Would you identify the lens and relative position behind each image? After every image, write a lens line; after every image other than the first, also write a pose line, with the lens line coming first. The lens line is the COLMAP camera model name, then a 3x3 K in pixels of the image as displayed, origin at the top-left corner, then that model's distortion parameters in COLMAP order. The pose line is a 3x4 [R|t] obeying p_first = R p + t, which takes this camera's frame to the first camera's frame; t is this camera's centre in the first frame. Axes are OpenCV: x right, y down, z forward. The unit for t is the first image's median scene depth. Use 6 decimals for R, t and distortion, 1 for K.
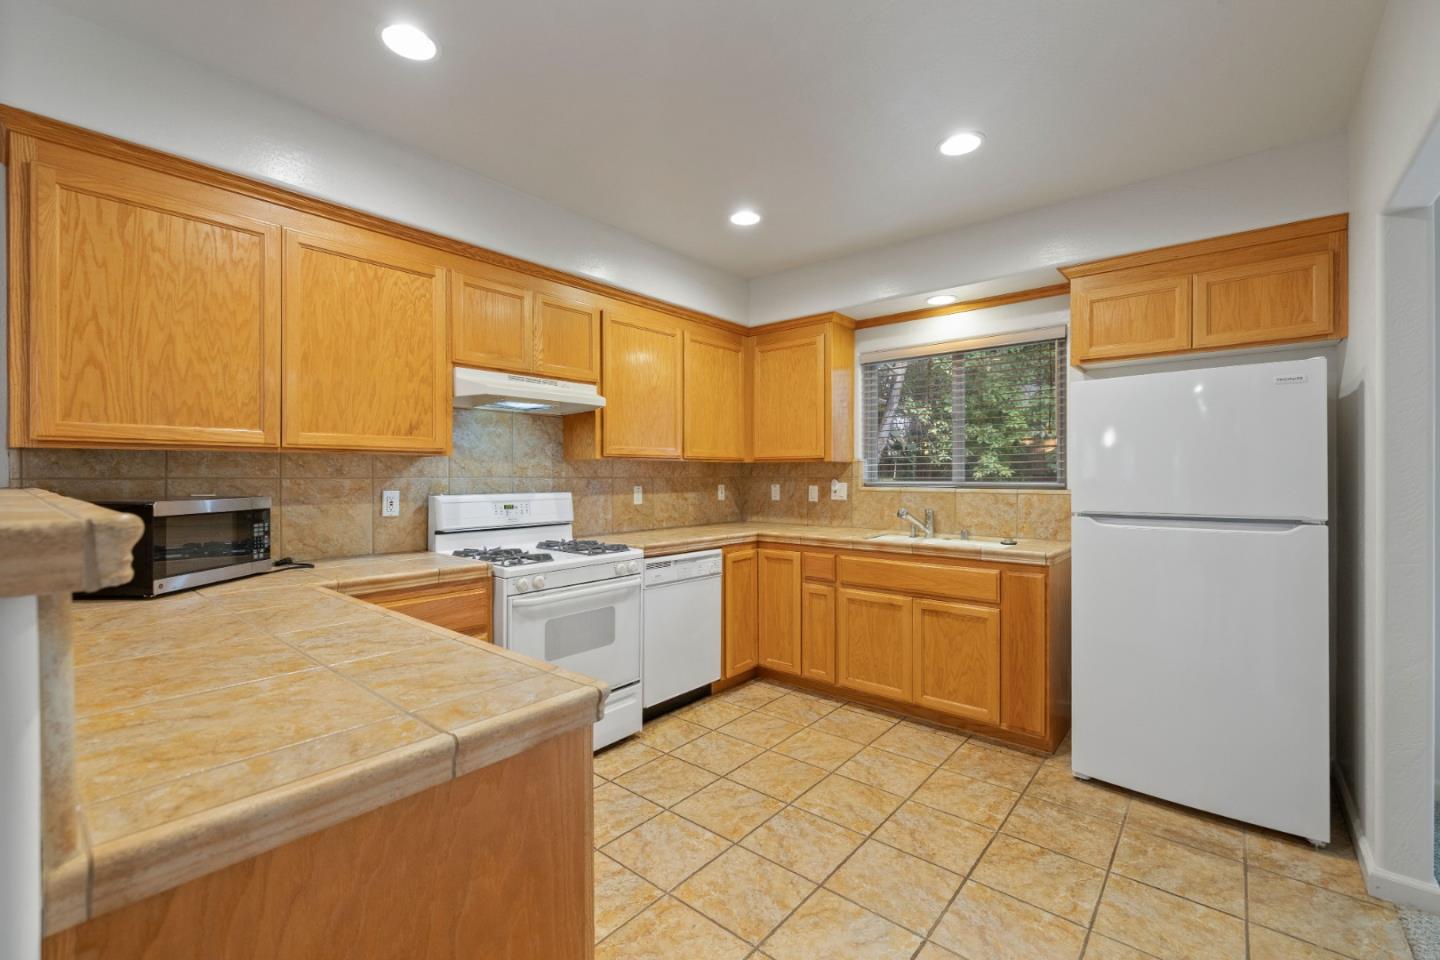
lens RADIAL K [[604.7, 0, 696.8], [0, 604.7, 473.7], [0, 0, 1]] dist [-0.000437, -0.000782]
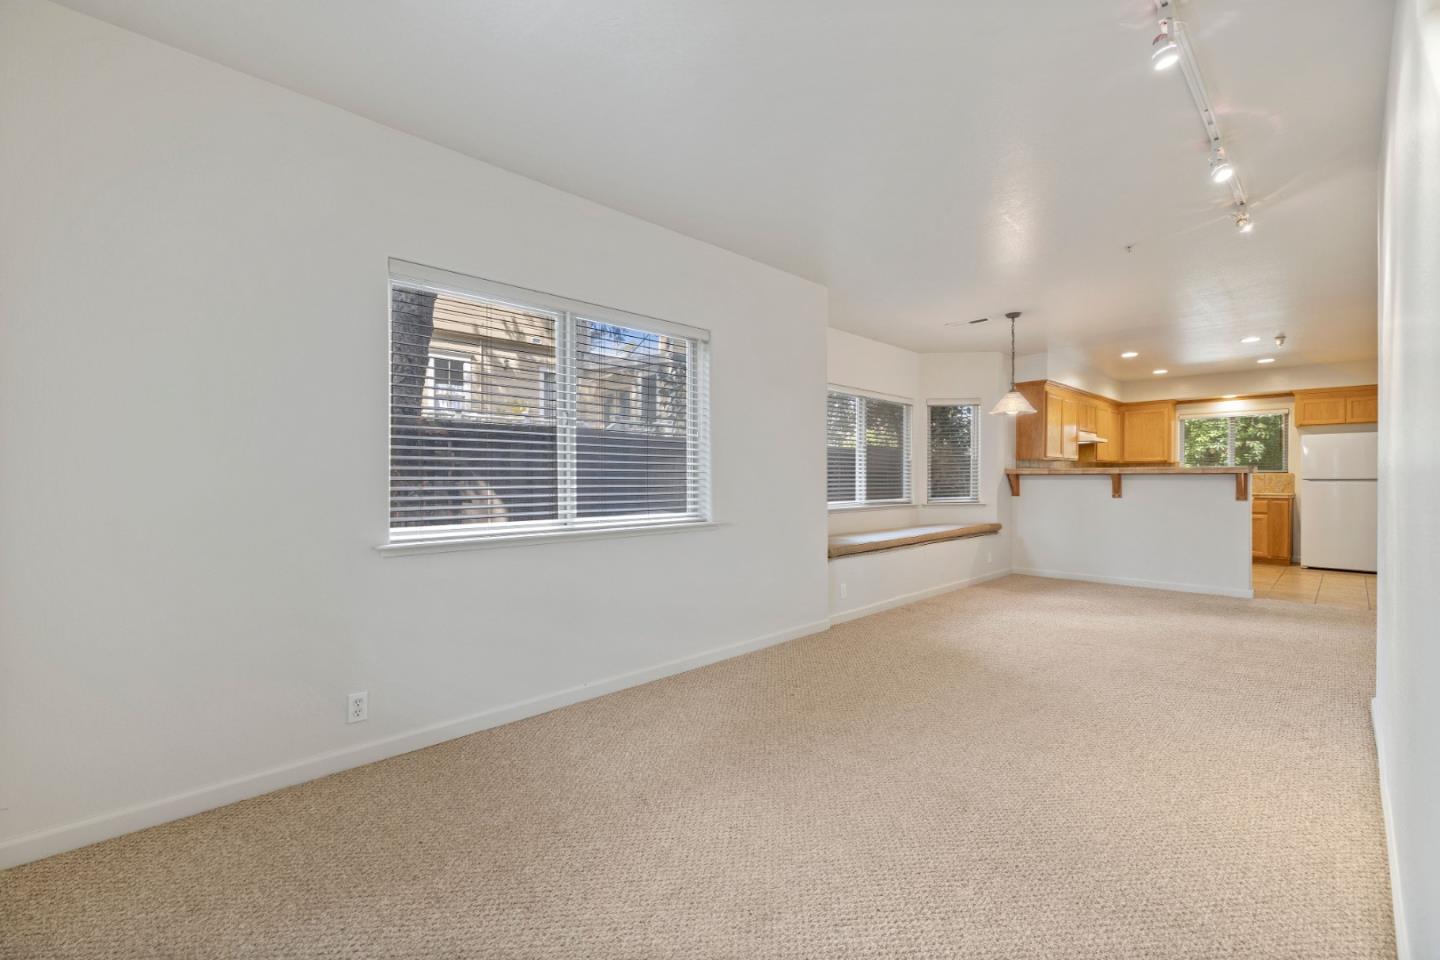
lens RADIAL K [[604.7, 0, 708.0], [0, 604.7, 485.6], [0, 0, 1]] dist [-0.000437, -0.000782]
pose [[0.996279, -0.002160, -0.086165, -1.886302], [0.002829, 0.999967, 0.007634, 0.062854], [0.086145, -0.007849, 0.996252, -2.054748]]
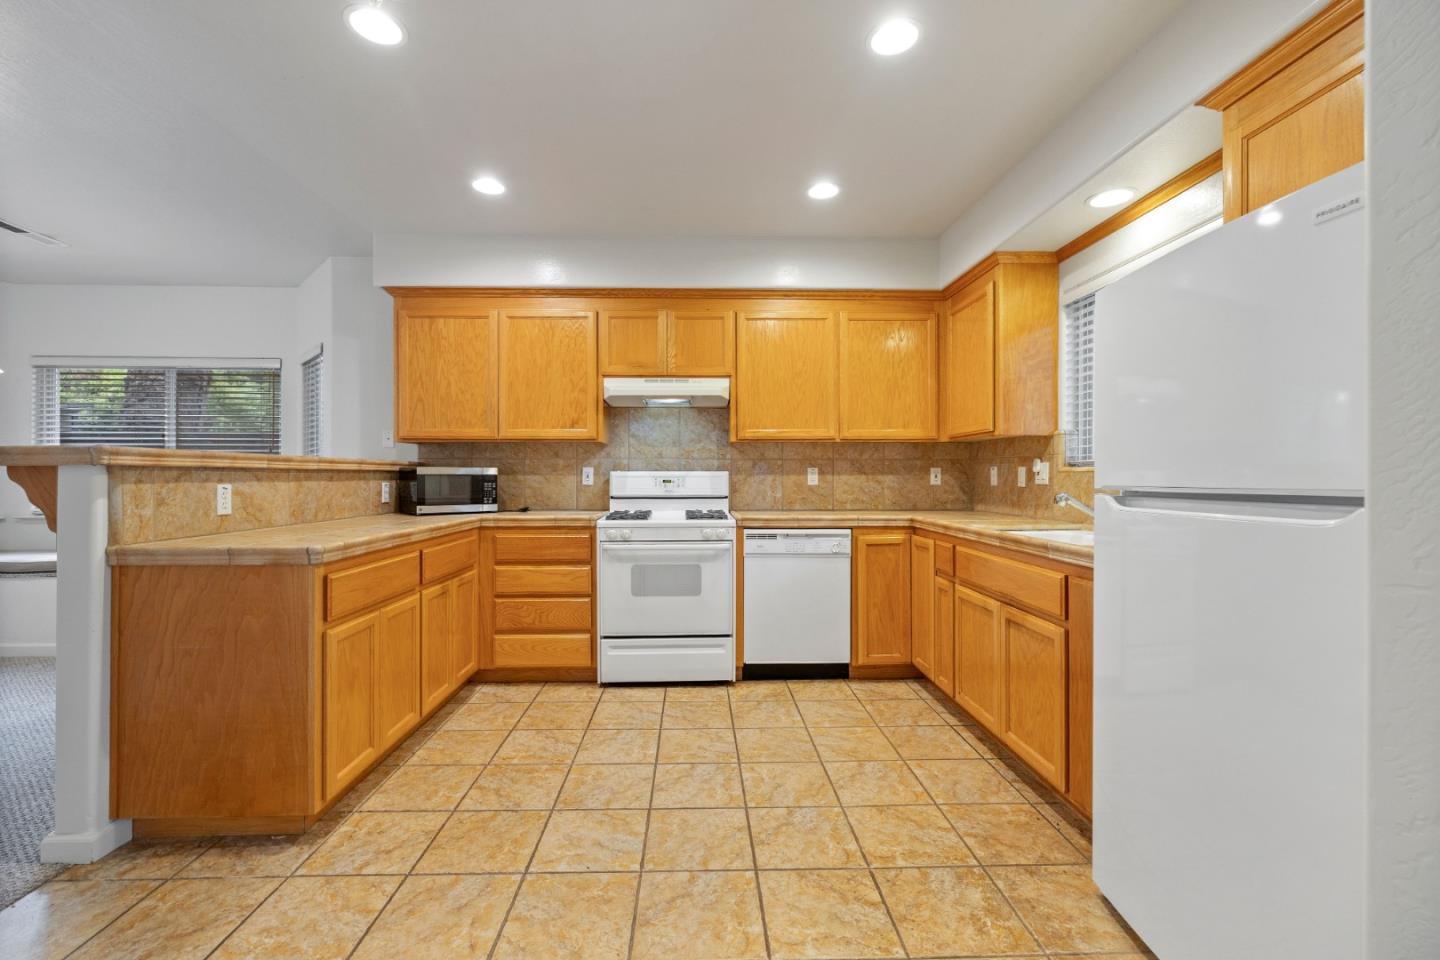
lens RADIAL K [[604.7, 0, 722.2], [0, 604.7, 472.5], [0, 0, 1]] dist [-0.000437, -0.000782]
pose [[0.681508, -0.003337, -0.731803, 0.778356], [0.000417, 0.999991, -0.004170, 0.045858], [0.731810, 0.002537, 0.681504, 0.235647]]
